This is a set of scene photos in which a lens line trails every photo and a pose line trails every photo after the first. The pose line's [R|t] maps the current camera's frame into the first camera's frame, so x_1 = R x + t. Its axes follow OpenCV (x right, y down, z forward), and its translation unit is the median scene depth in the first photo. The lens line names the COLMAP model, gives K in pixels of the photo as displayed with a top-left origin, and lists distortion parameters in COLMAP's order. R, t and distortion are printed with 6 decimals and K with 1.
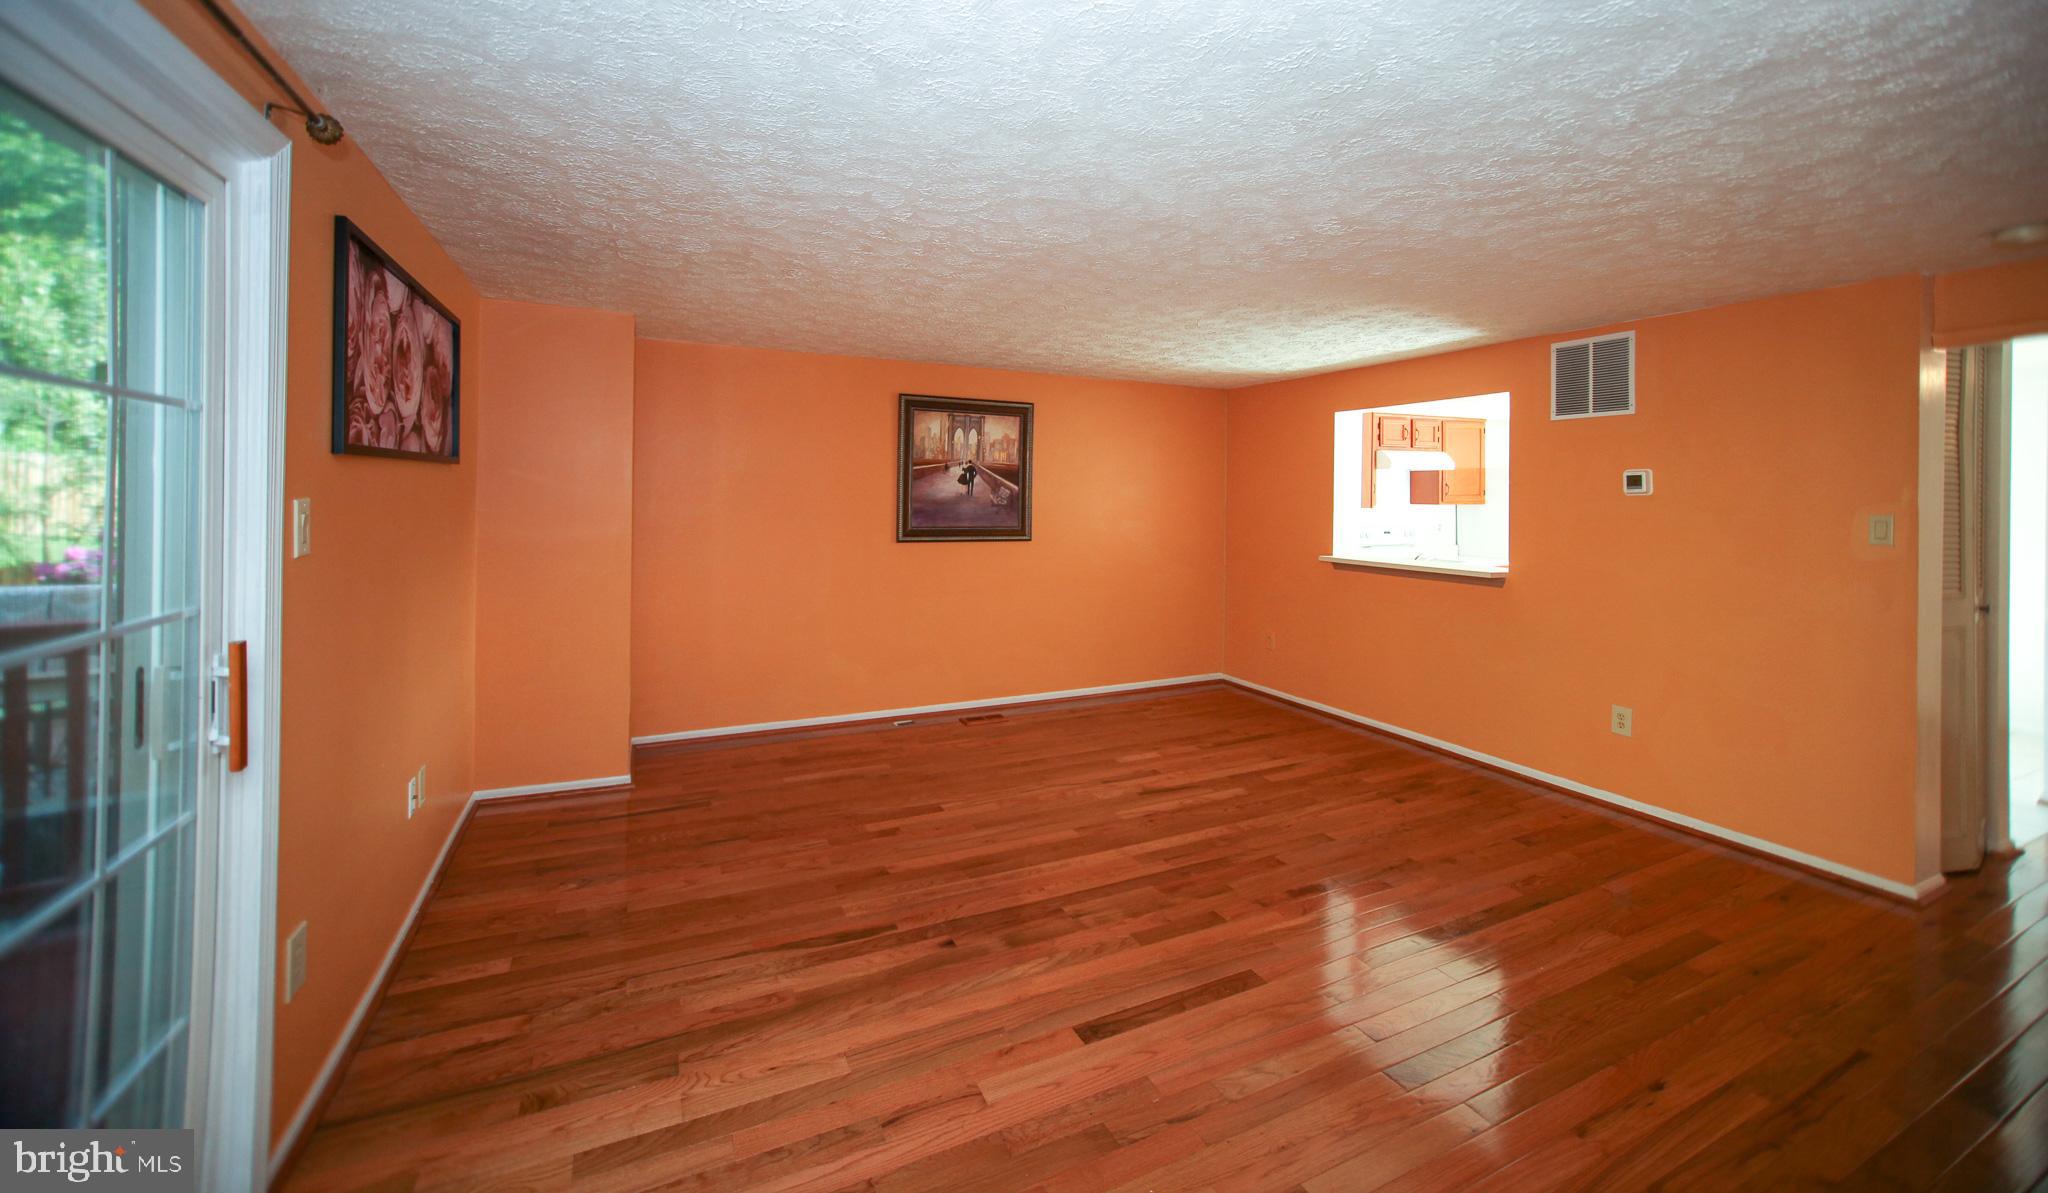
lens RADIAL K [[821.3, 0, 1070.2], [0, 821.3, 494.2], [0, 0, 1]] dist [-0.014109, -0.000081]
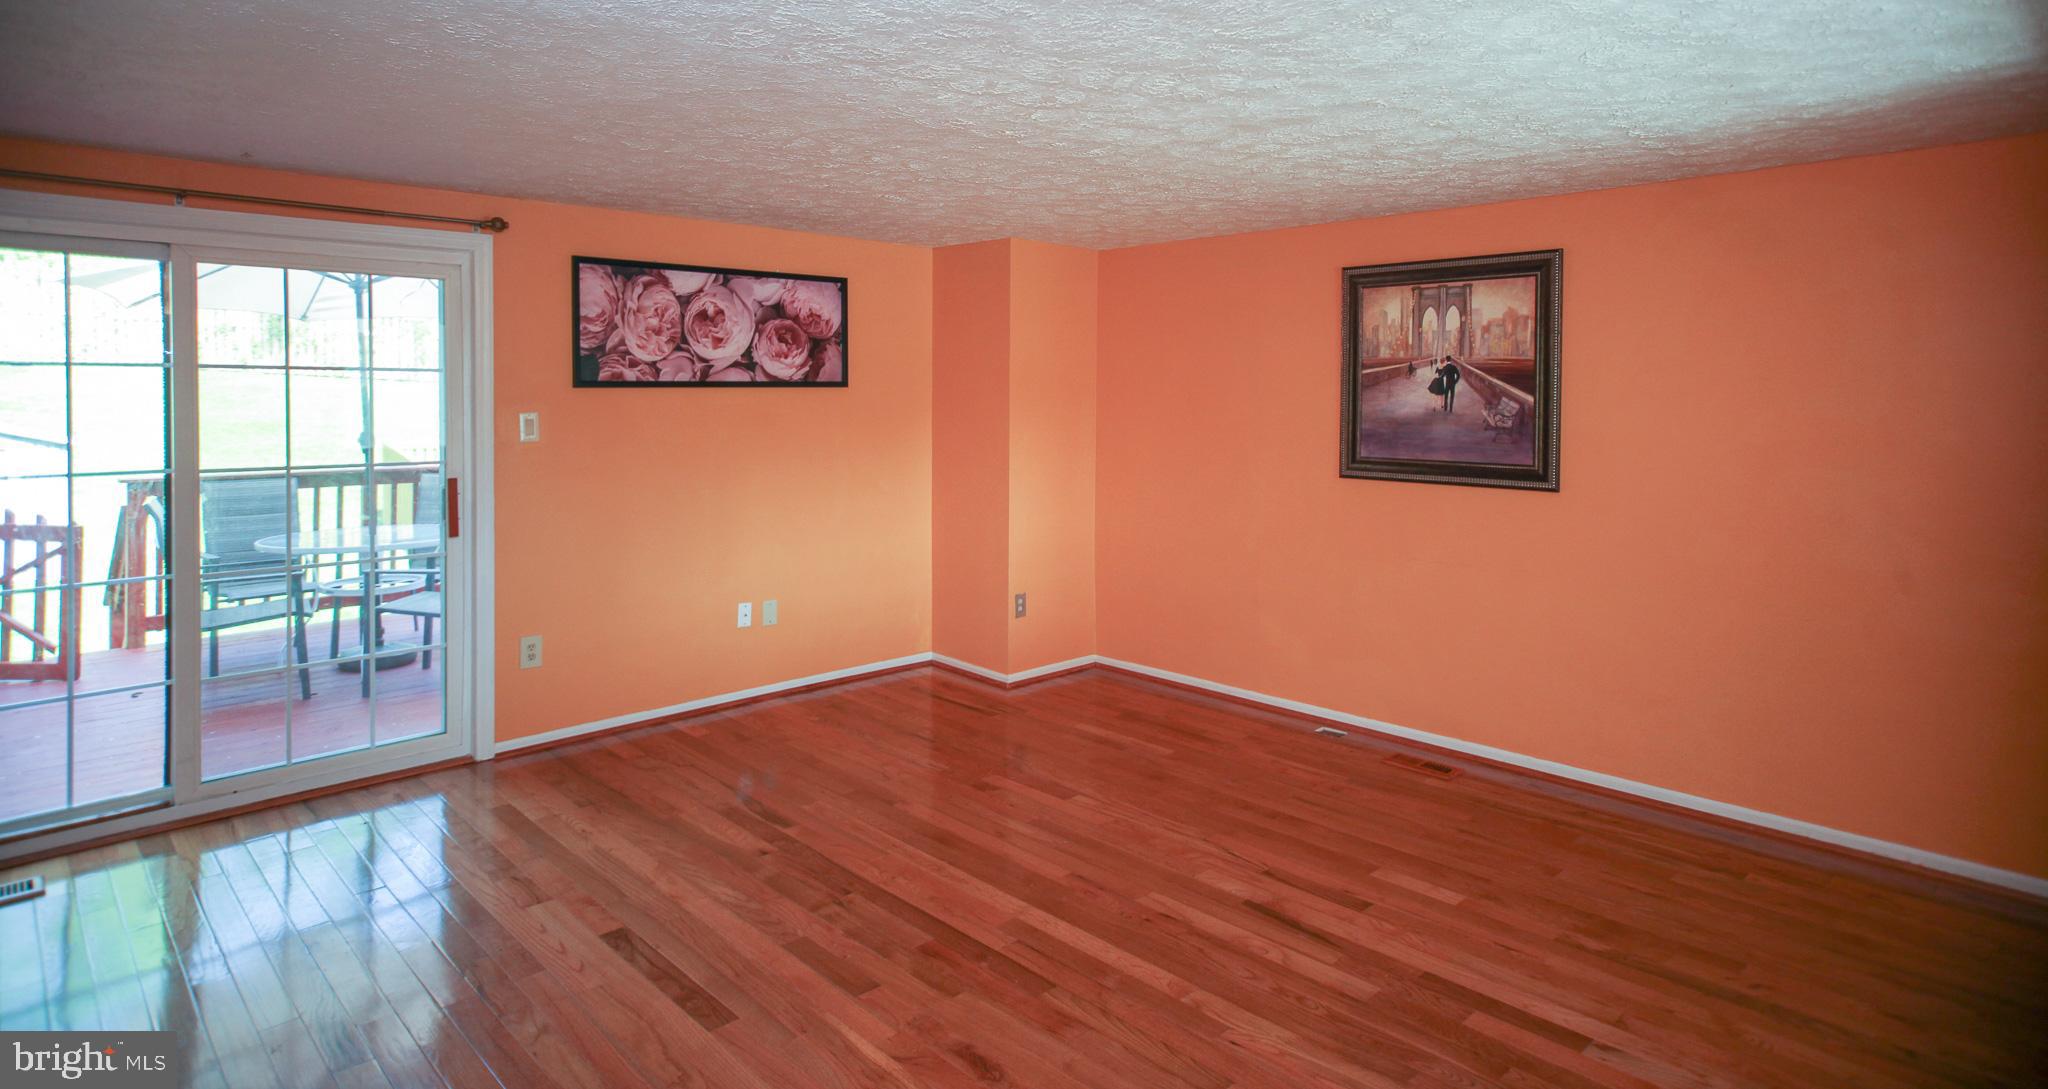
lens RADIAL K [[1106.2, 0, 1017.8], [0, 1106.2, 409.3], [0, 0, 1]] dist [0.012015, 0.000102]
pose [[0.273140, 0.001176, -0.961974, 0.962231], [0.000221, 0.999999, 0.001285, -0.002400], [0.961974, -0.000564, 0.273139, 0.706306]]
